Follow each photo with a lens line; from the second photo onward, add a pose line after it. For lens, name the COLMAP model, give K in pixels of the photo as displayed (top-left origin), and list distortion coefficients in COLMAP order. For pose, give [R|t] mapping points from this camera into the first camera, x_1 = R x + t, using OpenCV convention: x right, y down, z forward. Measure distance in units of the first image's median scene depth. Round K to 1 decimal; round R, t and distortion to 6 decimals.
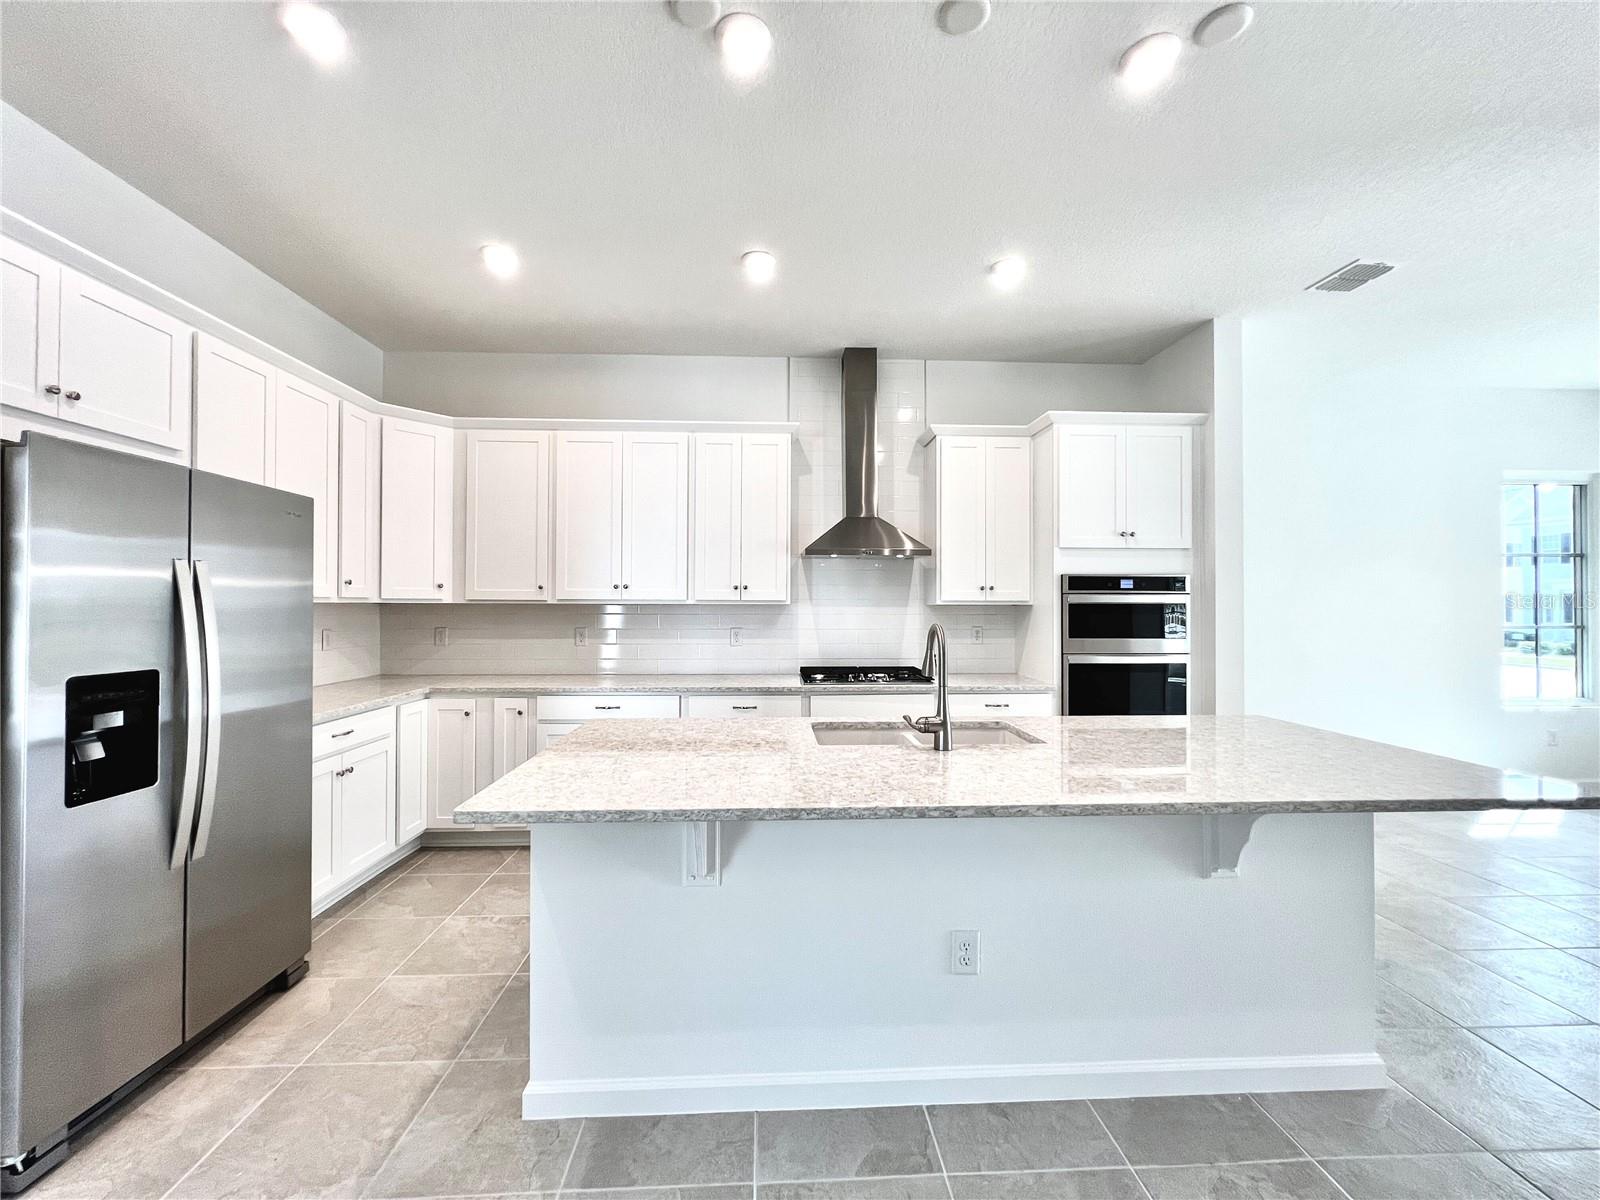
lens RADIAL K [[641.2, 0, 795.5], [0, 641.2, 596.1], [0, 0, 1]] dist [-0.002585, -0.000409]
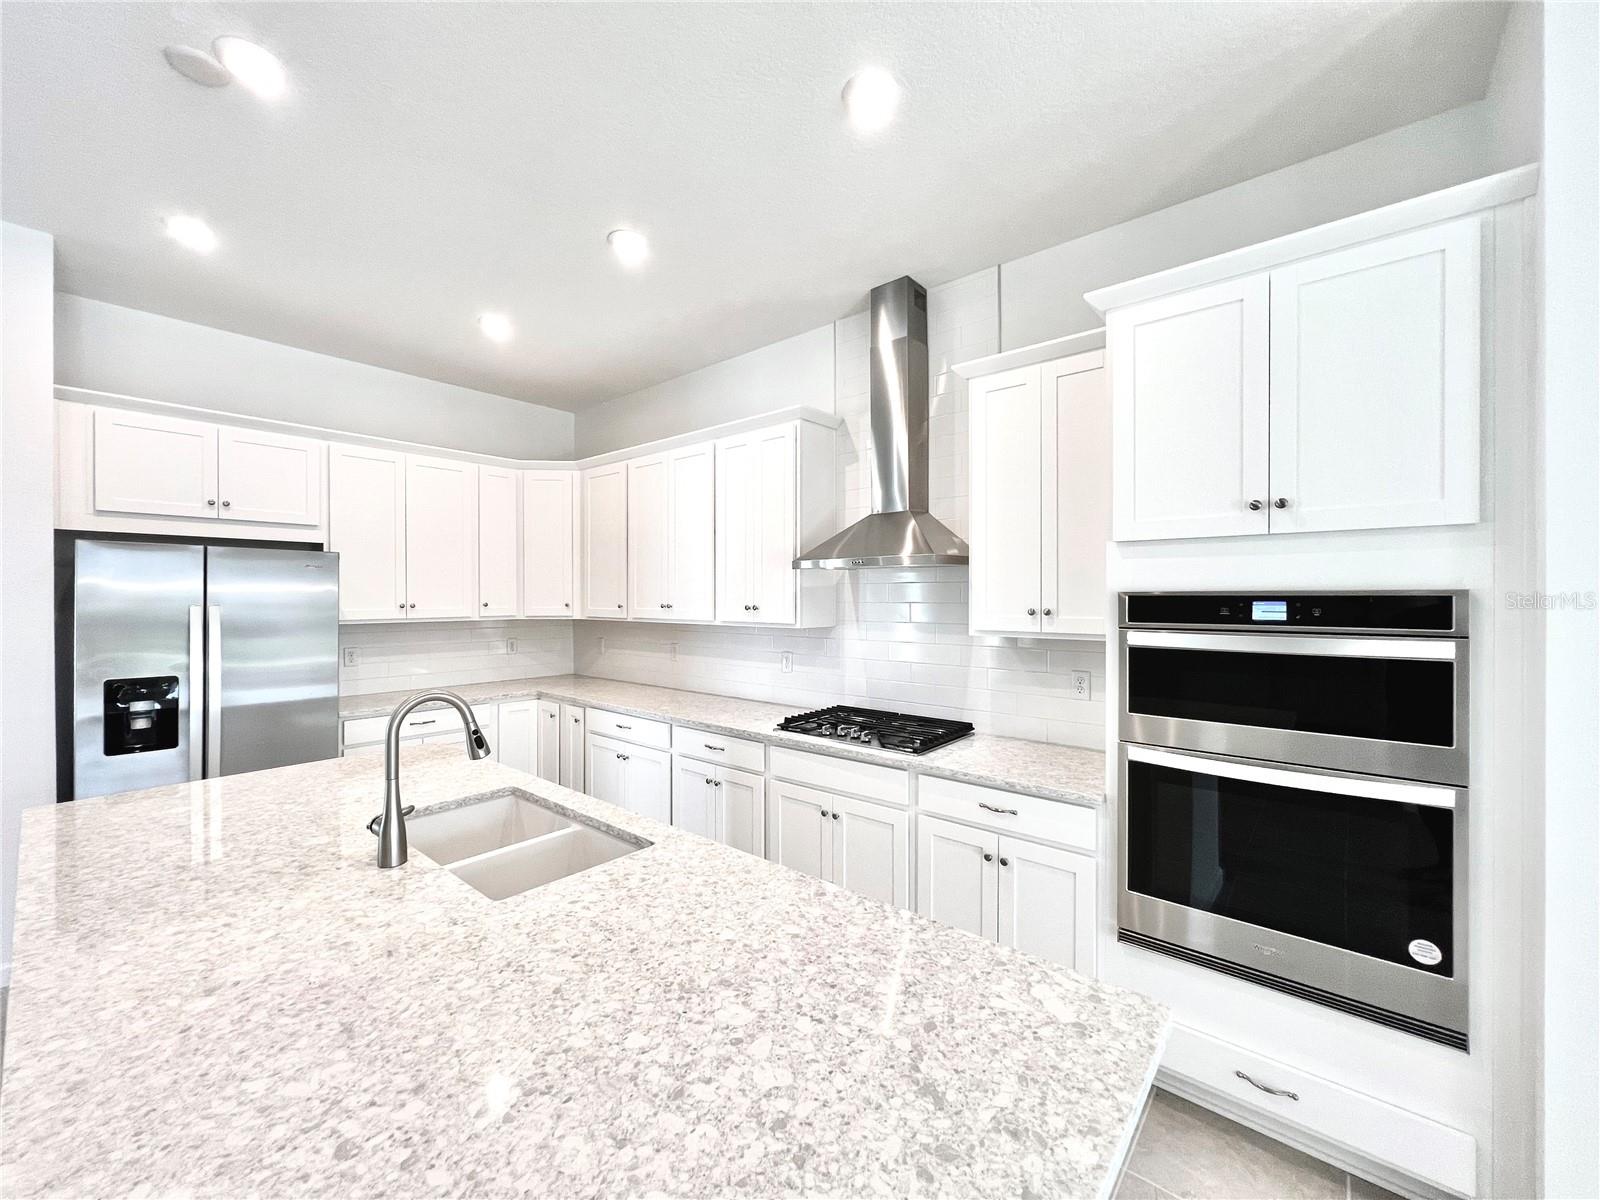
lens RADIAL K [[641.2, 0, 787.3], [0, 641.2, 598.0], [0, 0, 1]] dist [-0.002585, -0.000409]
pose [[0.729827, -0.001560, -0.683630, 0.578753], [0.012387, 0.999863, 0.010944, -0.038007], [0.683519, -0.016455, 0.729747, 0.421001]]
